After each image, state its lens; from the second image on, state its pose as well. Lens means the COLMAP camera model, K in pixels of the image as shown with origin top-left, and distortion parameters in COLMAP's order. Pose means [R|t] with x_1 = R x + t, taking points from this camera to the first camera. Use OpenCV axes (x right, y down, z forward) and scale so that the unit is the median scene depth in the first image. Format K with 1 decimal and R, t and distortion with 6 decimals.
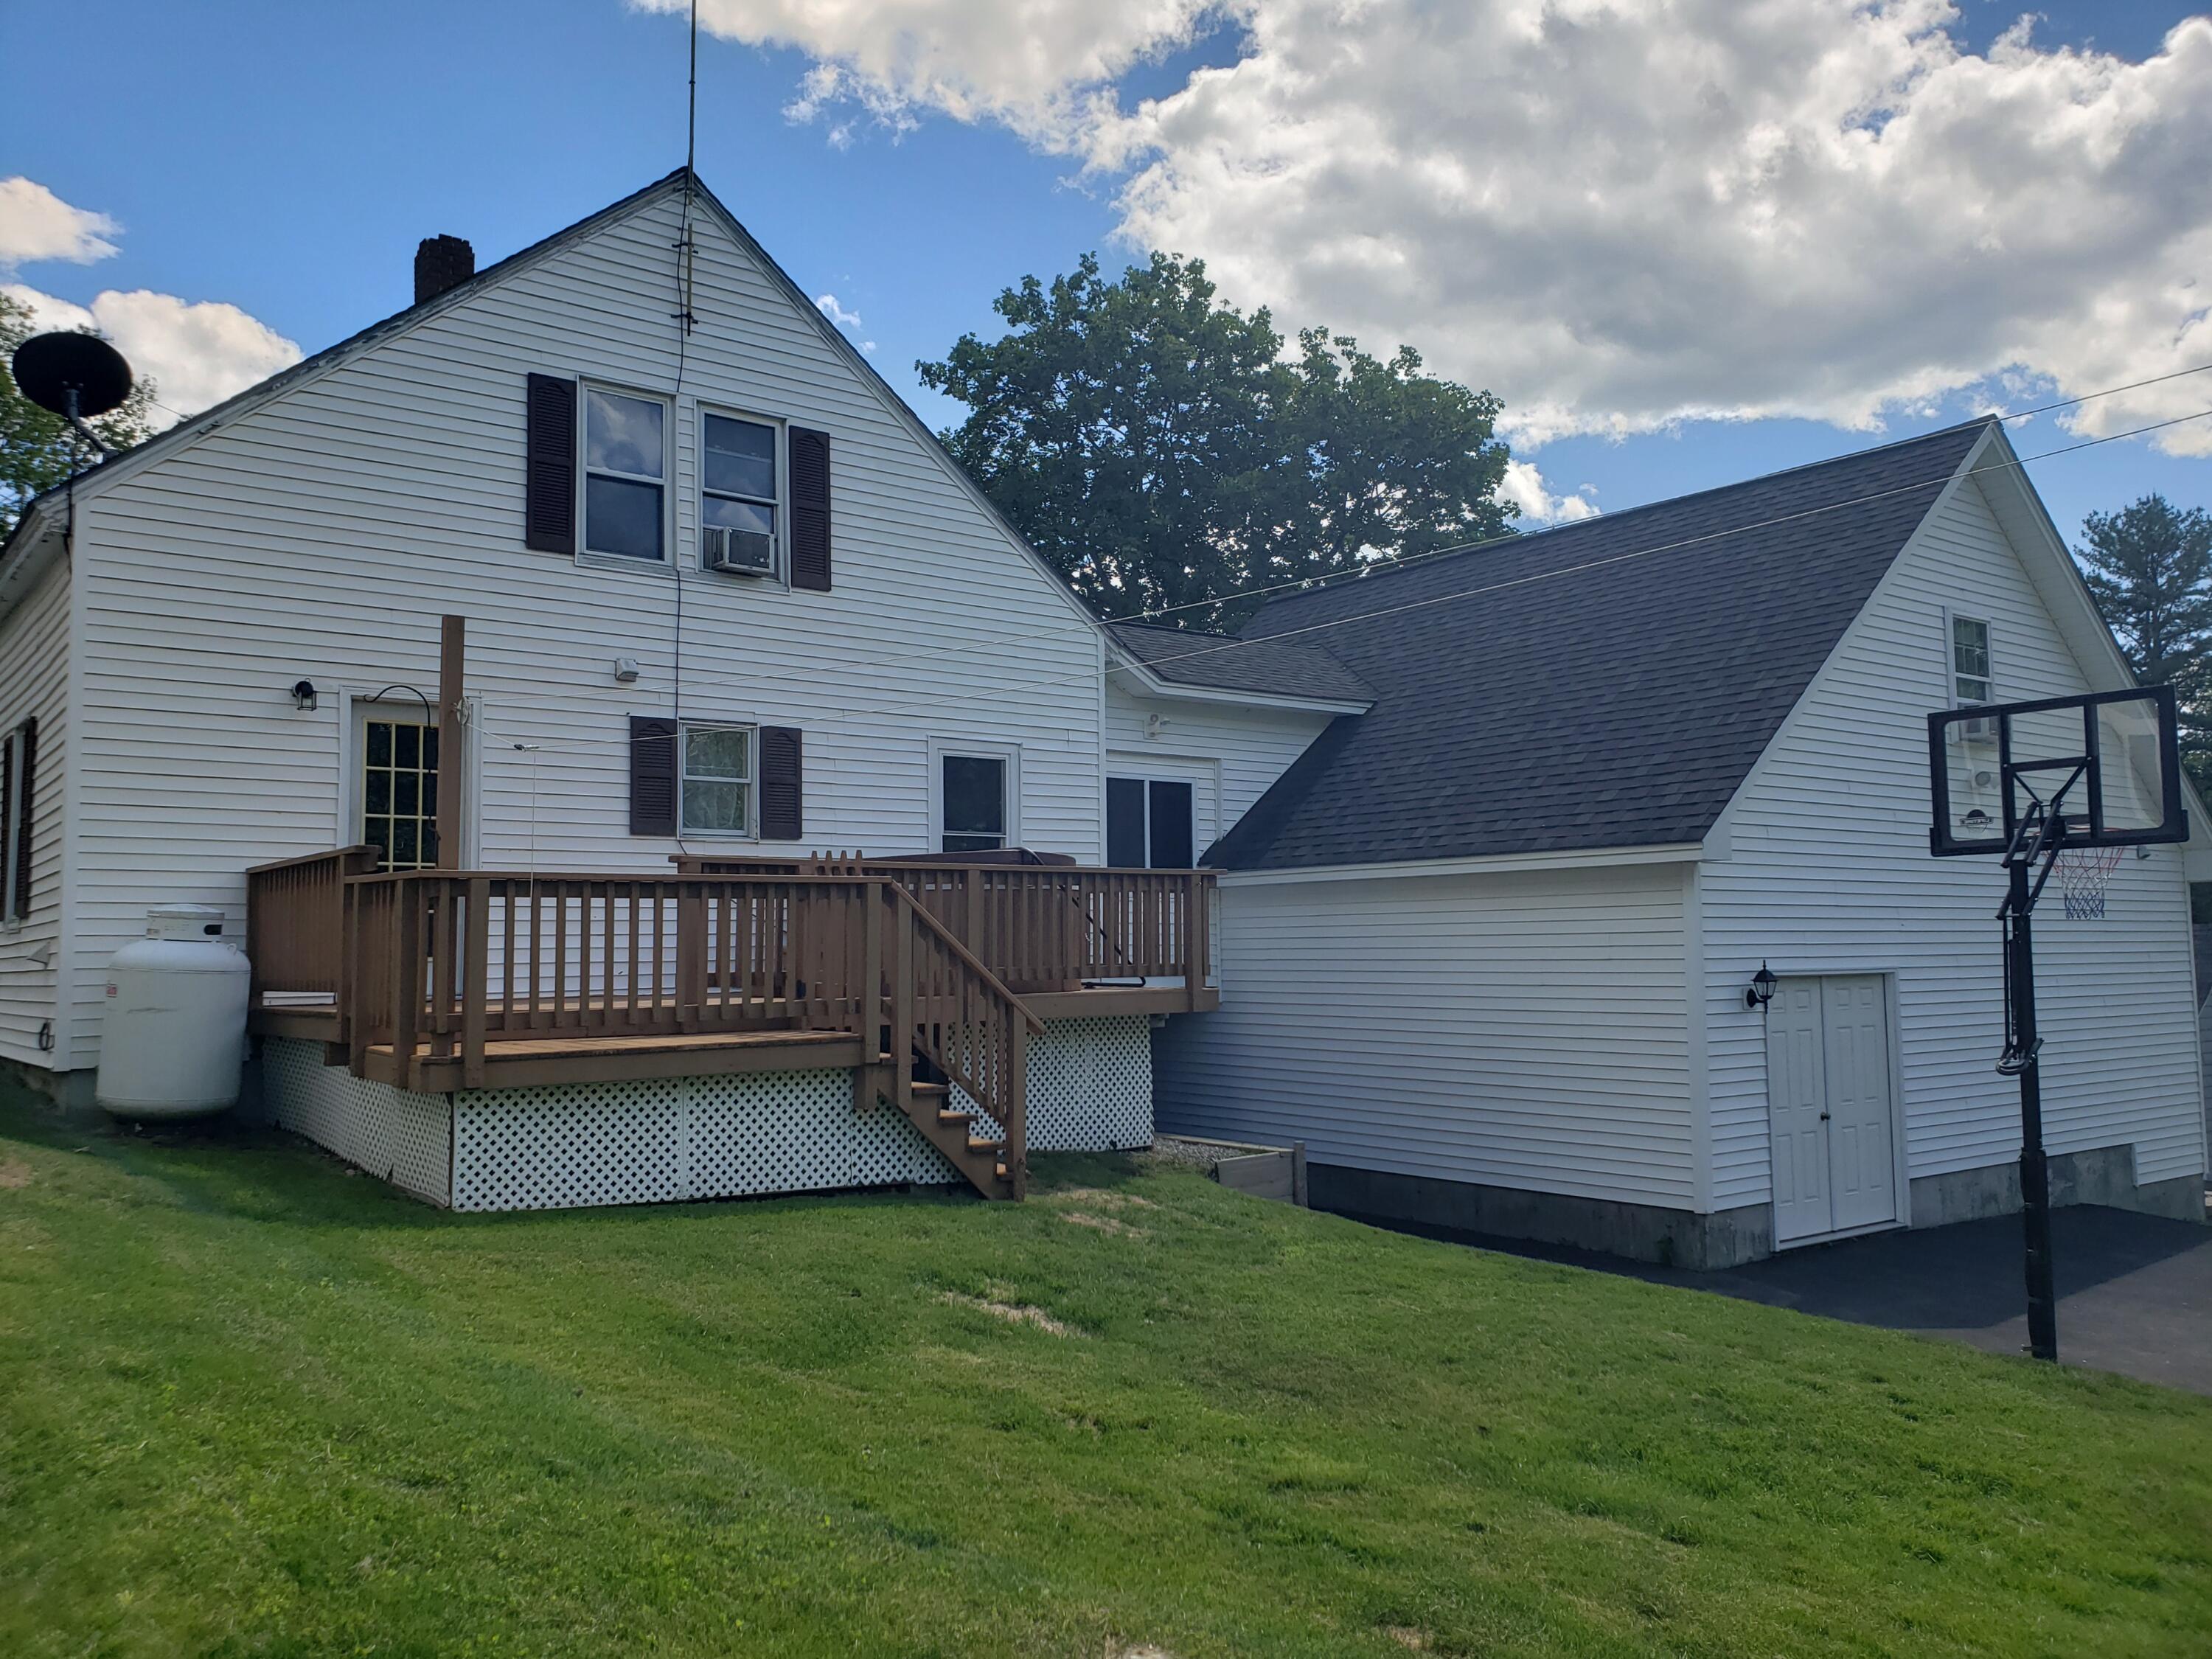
lens RADIAL K [[1742.4, 0, 1108.2], [0, 1742.4, 828.1], [0, 0, 1]] dist [0.055012, -0.040182]
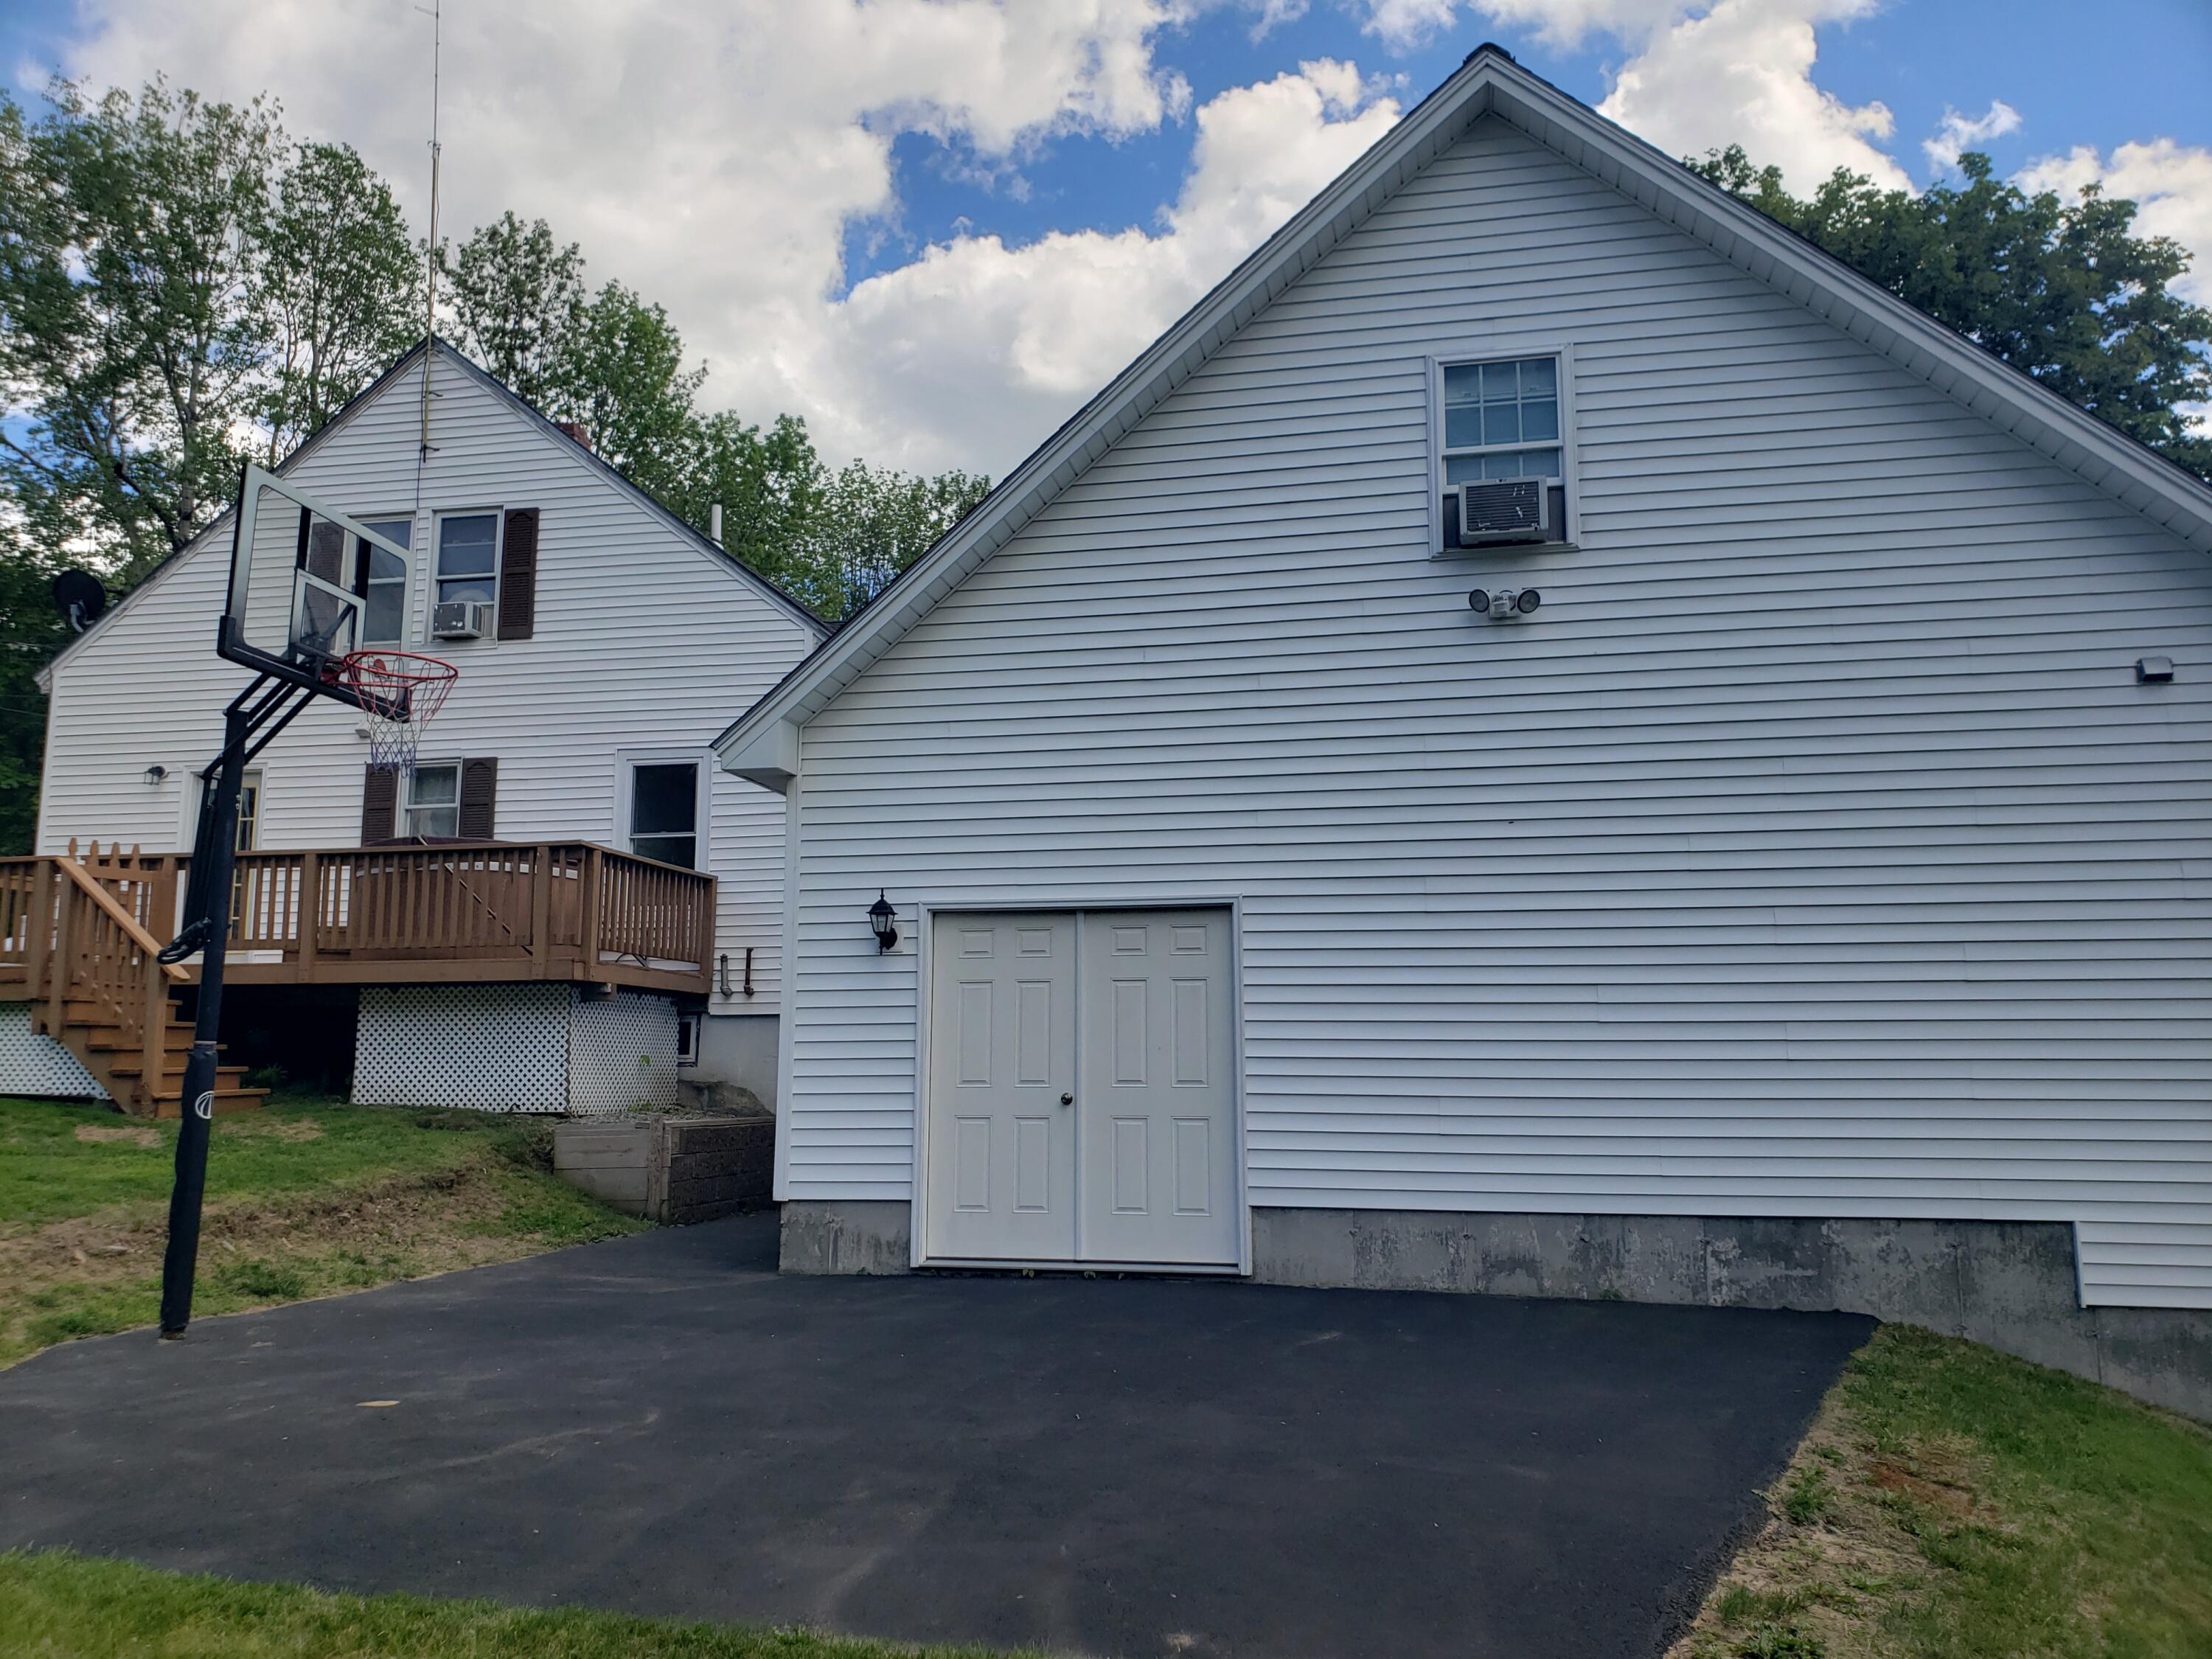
lens RADIAL K [[1742.4, 0, 1103.1], [0, 1742.4, 825.7], [0, 0, 1]] dist [0.055012, -0.040182]
pose [[0.637992, -0.099793, -0.763549, 0.995632], [0.049644, 0.994835, -0.088541, 0.116279], [0.768441, 0.018583, 0.639651, 0.549926]]
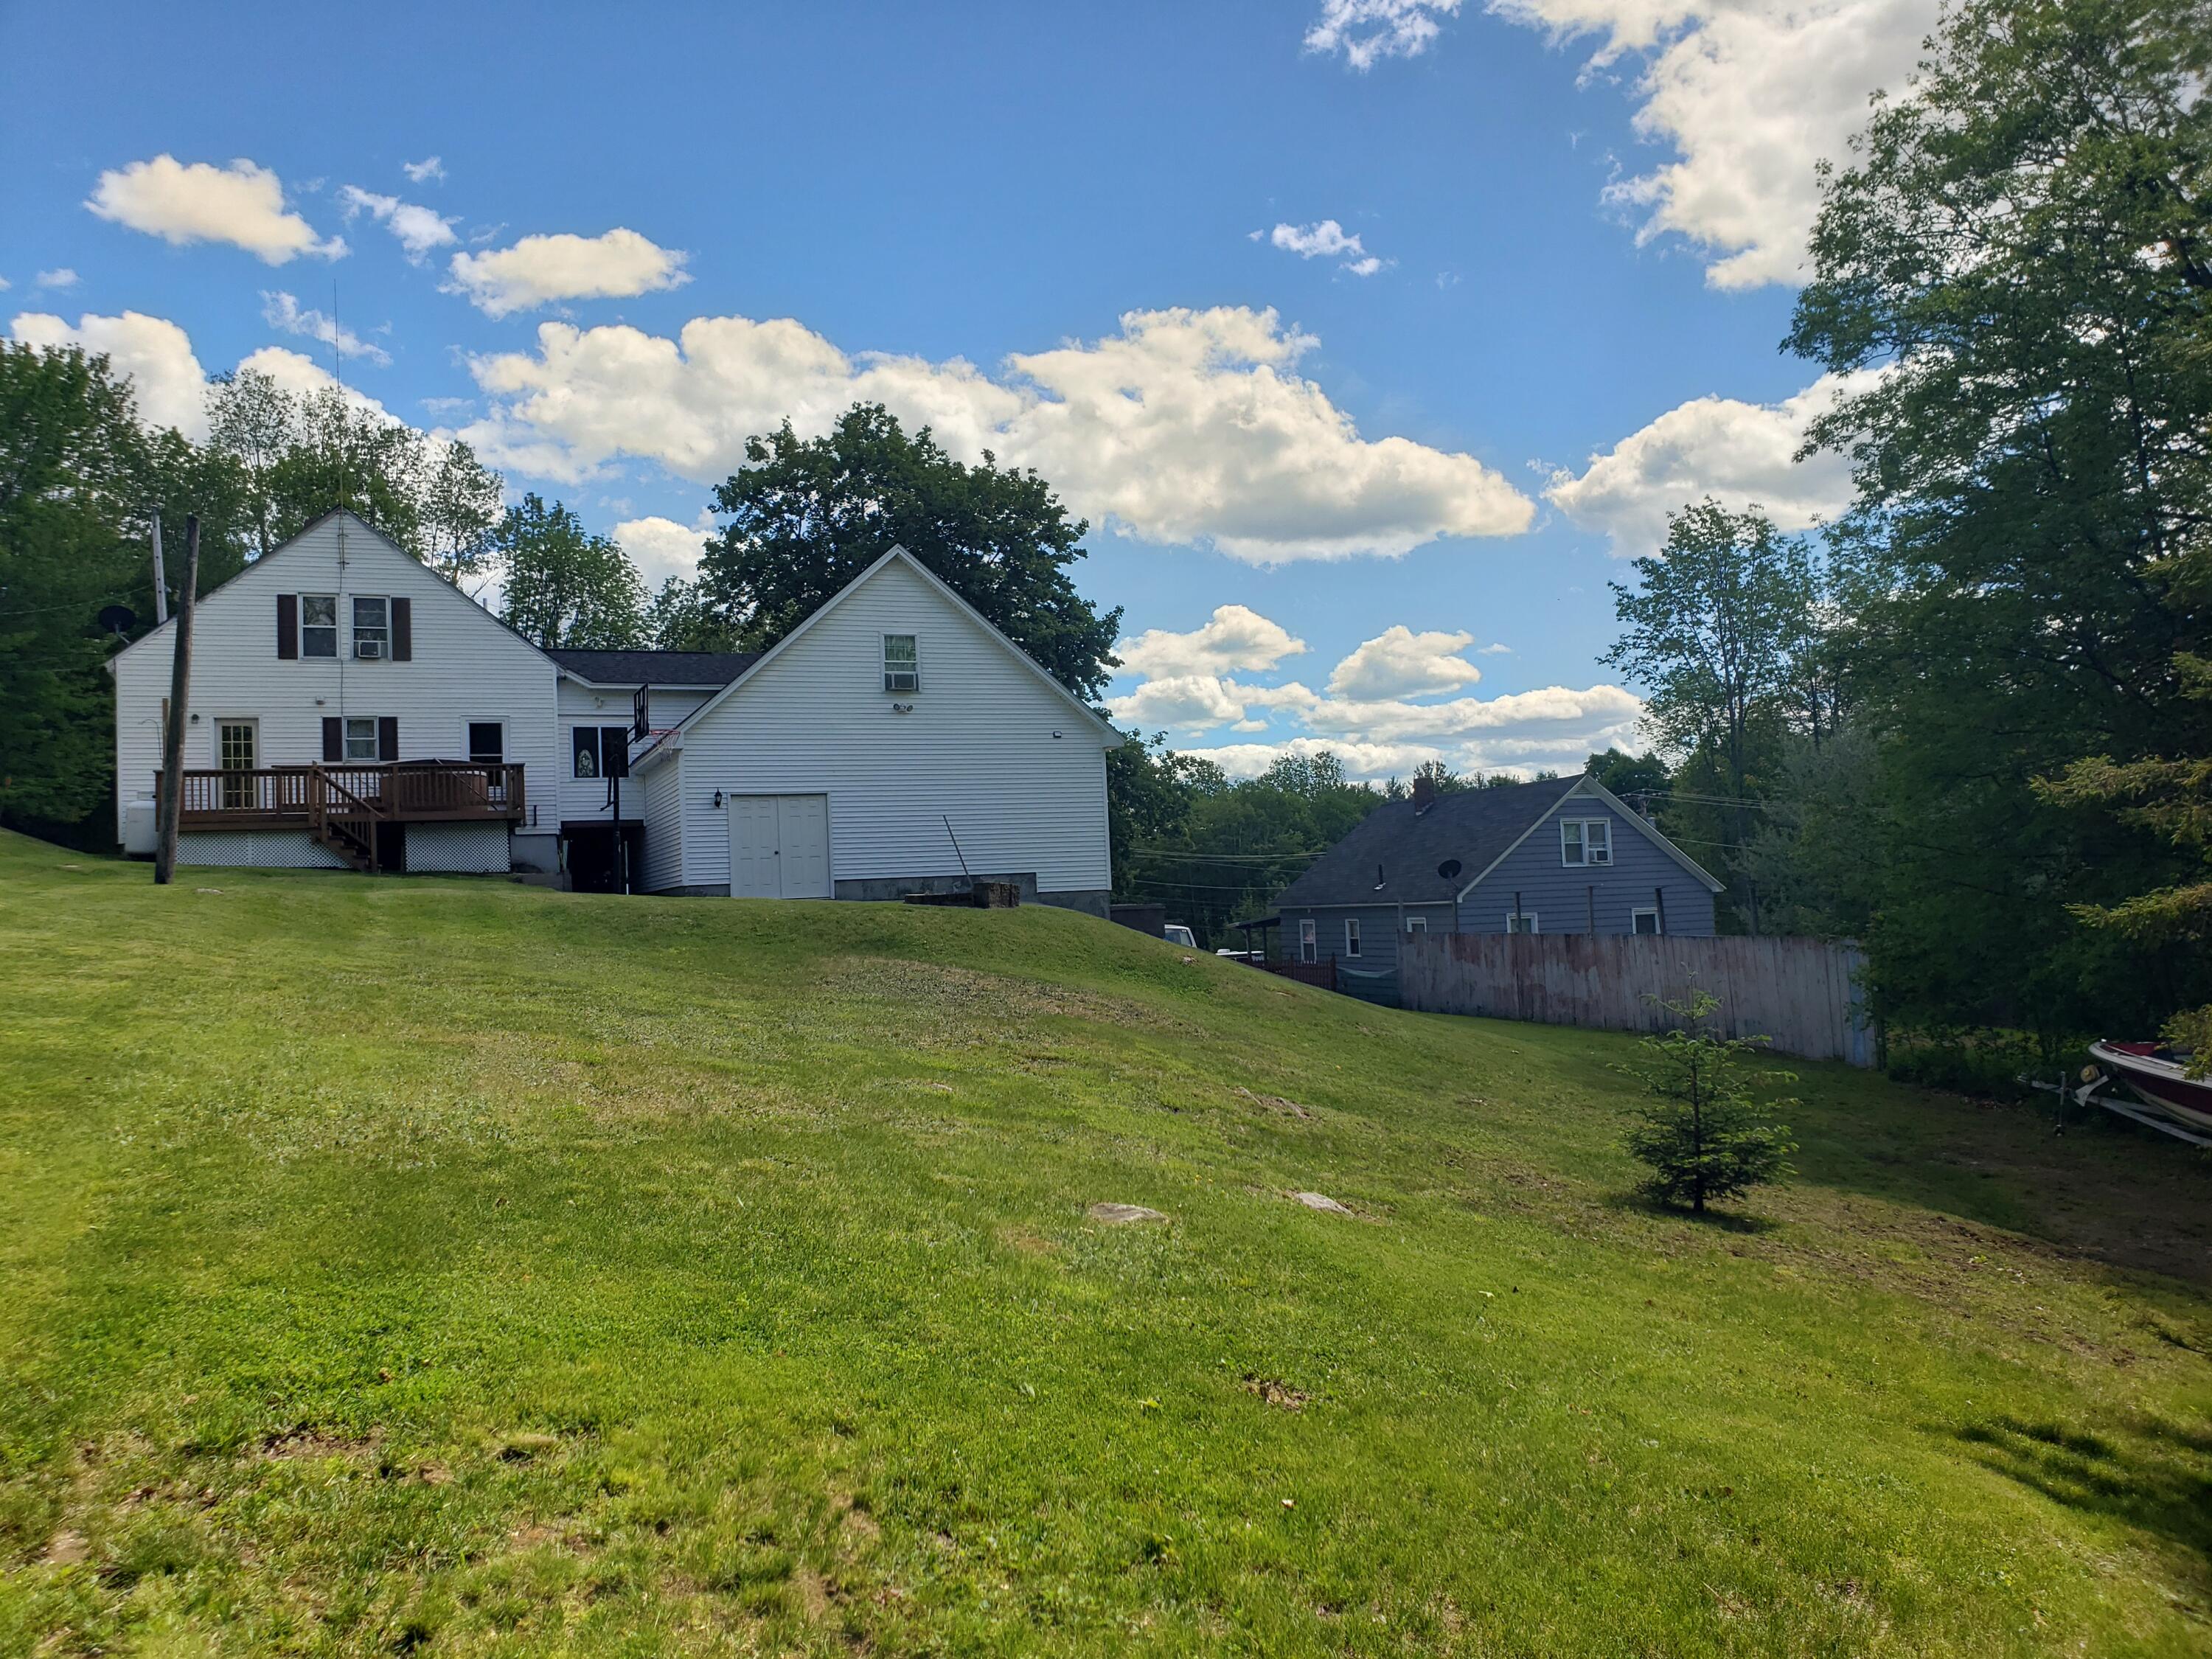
lens RADIAL K [[1742.4, 0, 1104.8], [0, 1742.4, 827.7], [0, 0, 1]] dist [0.055012, -0.040182]
pose [[0.957541, -0.041997, -0.285222, 1.545074], [0.052610, 0.998175, 0.029647, 0.084048], [0.283457, -0.043394, 0.958003, -1.184781]]
